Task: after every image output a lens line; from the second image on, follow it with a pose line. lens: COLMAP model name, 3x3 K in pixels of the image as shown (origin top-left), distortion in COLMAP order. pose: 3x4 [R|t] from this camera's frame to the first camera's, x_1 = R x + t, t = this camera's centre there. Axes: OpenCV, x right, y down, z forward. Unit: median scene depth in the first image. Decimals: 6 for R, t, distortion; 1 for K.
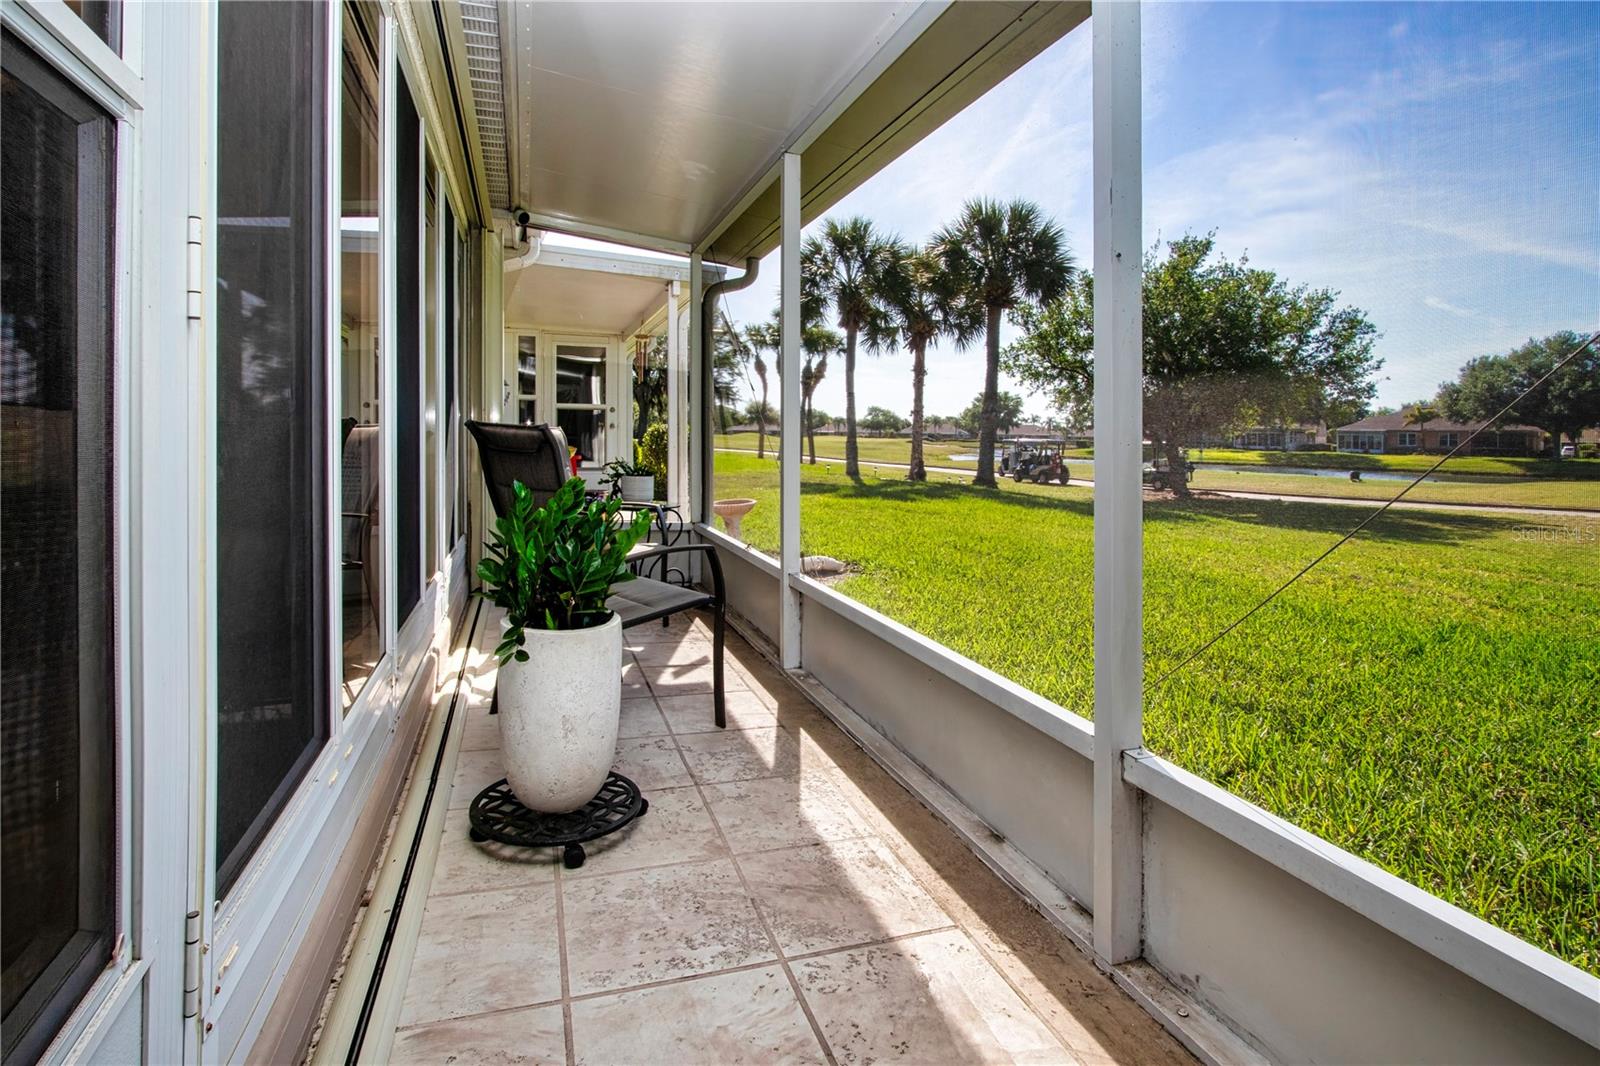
lens RADIAL K [[776.0, 0, 794.8], [0, 776.0, 527.4], [0, 0, 1]] dist [-0.012355, 0.001352]
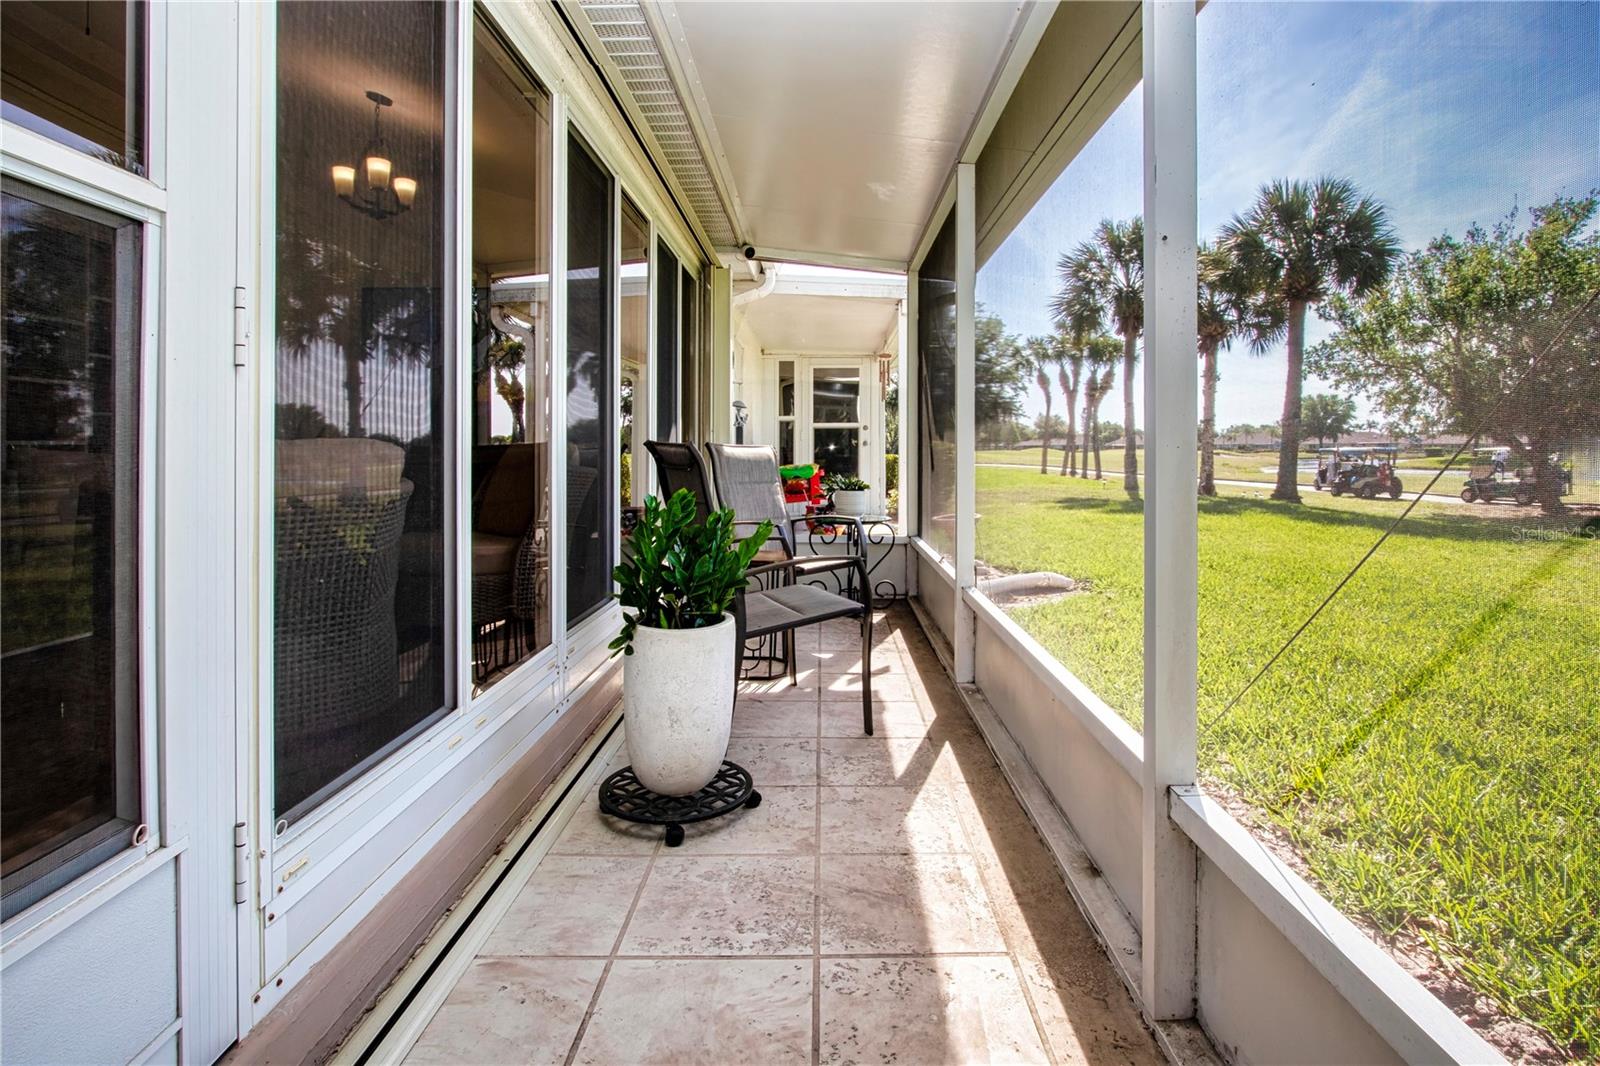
lens RADIAL K [[776.0, 0, 869.8], [0, 776.0, 541.4], [0, 0, 1]] dist [-0.012355, 0.001352]
pose [[0.958957, 0.011311, -0.283326, 0.231994], [-0.012215, 0.999924, -0.001425, 0.005521], [0.283288, 0.004827, 0.959023, 0.020332]]
